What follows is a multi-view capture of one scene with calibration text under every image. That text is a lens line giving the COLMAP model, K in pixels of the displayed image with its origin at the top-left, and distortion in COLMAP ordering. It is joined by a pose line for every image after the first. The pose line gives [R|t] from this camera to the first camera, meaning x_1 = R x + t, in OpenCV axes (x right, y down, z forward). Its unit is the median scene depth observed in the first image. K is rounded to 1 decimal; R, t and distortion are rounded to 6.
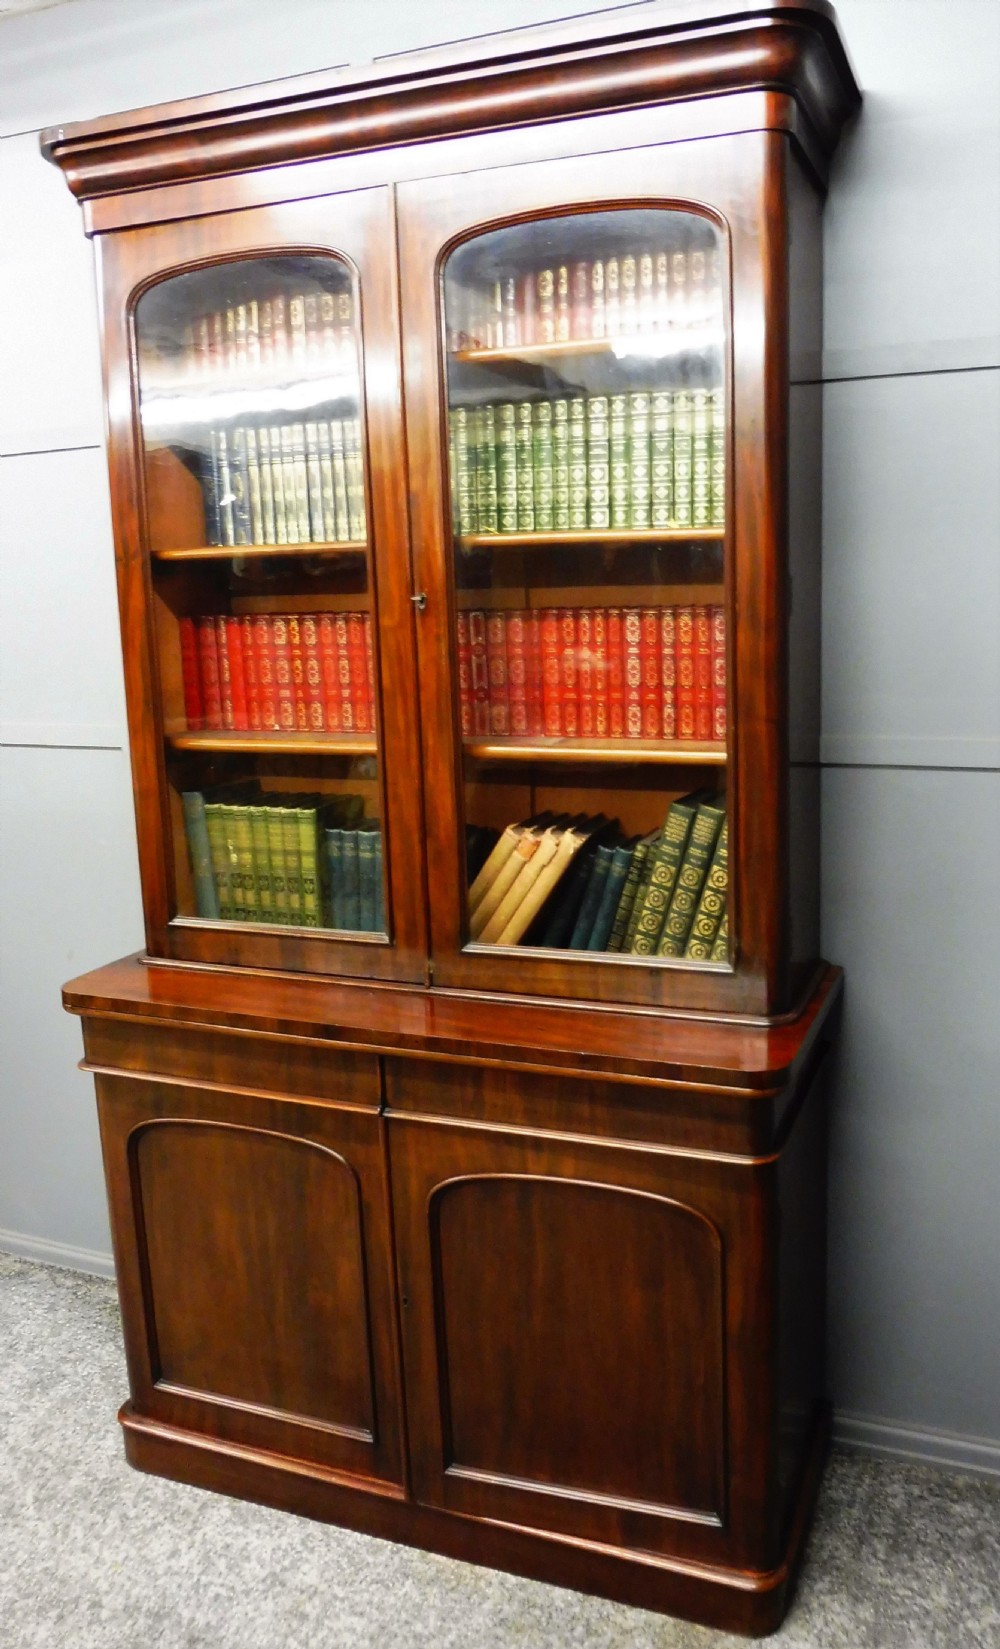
lens RADIAL K [[1258.4, 0, 572.4], [0, 1258.4, 786.6], [0, 0, 1]] dist [-0.057749, 0.029666]
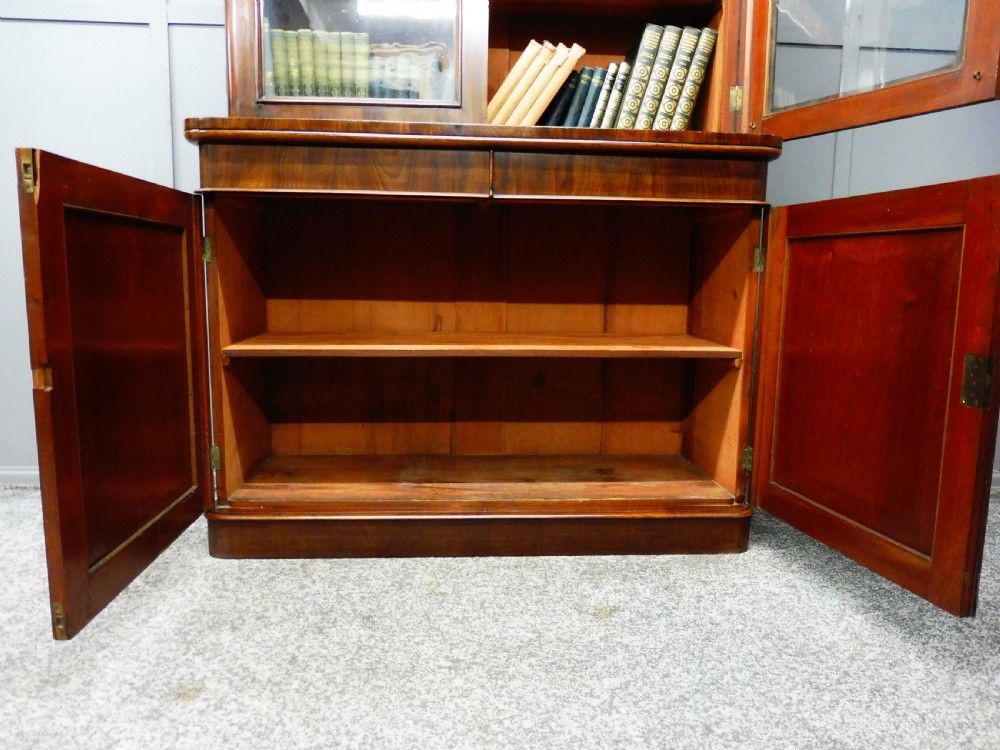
lens RADIAL K [[730.5, 0, 498.8], [0, 730.5, 379.7], [0, 0, 1]] dist [-0.050611, 0.014903]
pose [[0.910078, -0.015791, 0.414135, -0.439274], [0.026339, 0.999458, -0.019771, 0.441172], [-0.413598, 0.028901, 0.910001, 0.276204]]
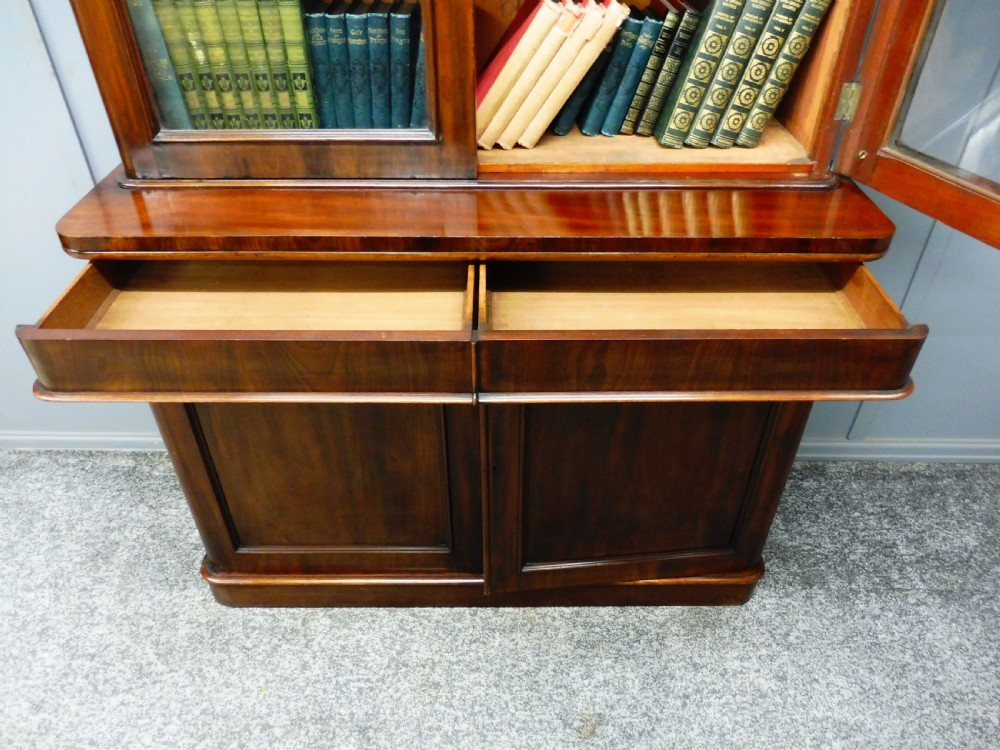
lens RADIAL K [[730.5, 0, 498.4], [0, 730.5, 383.0], [0, 0, 1]] dist [-0.050611, 0.014903]
pose [[0.934109, -0.195556, 0.298662, -0.302592], [0.030177, 0.876876, 0.479769, 0.025399], [-0.355711, -0.439144, 0.824998, 0.452295]]
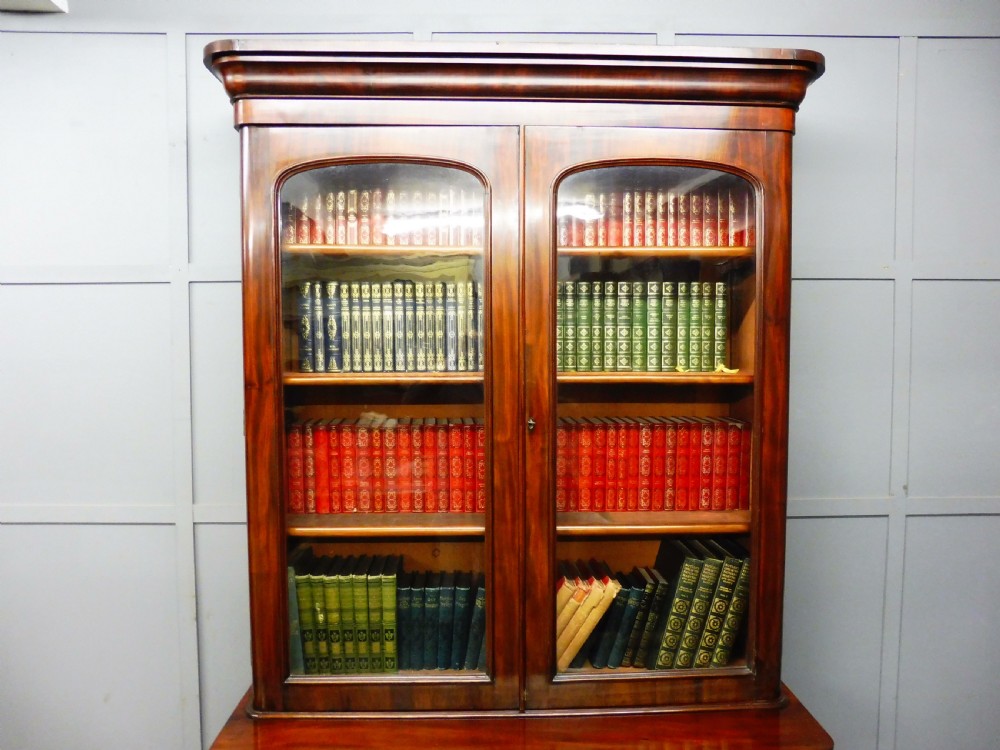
lens RADIAL K [[730.5, 0, 498.1], [0, 730.5, 374.3], [0, 0, 1]] dist [-0.050611, 0.014903]
pose [[0.925497, 0.006639, 0.378697, -0.428191], [0.040034, 0.992531, -0.115239, -0.105082], [-0.376633, 0.121814, 0.918318, 0.267683]]
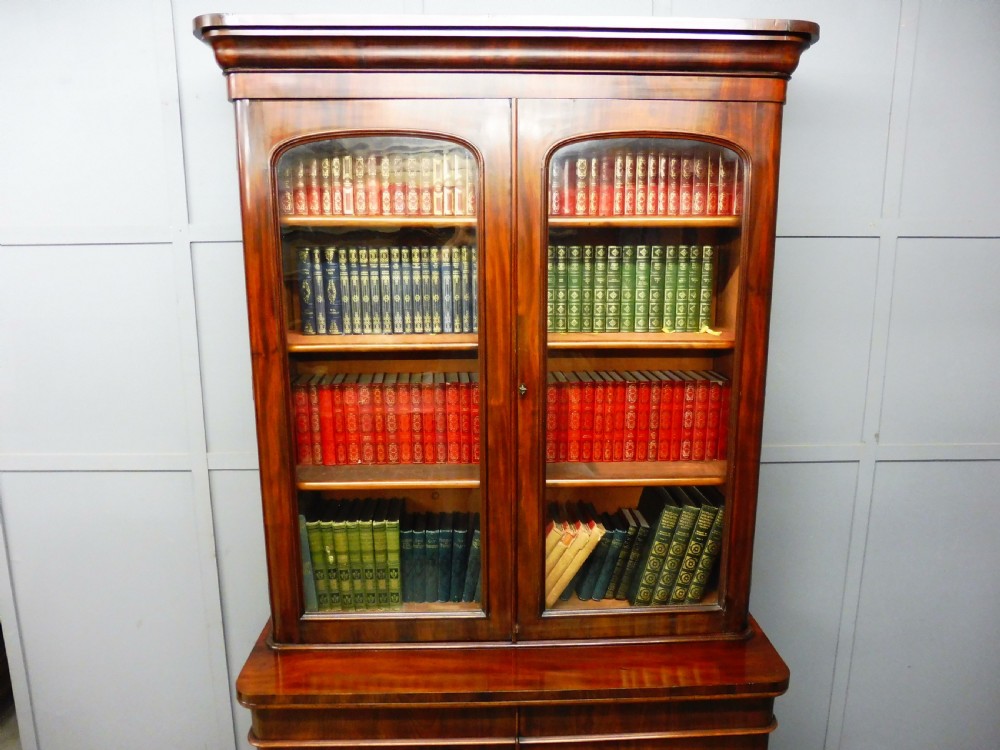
lens RADIAL K [[730.5, 0, 497.7], [0, 730.5, 376.2], [0, 0, 1]] dist [-0.050611, 0.014903]
pose [[0.925658, -0.051886, 0.374787, -0.435927], [0.042354, 0.998536, 0.033631, -0.181554], [-0.375984, -0.015256, 0.926501, 0.221066]]
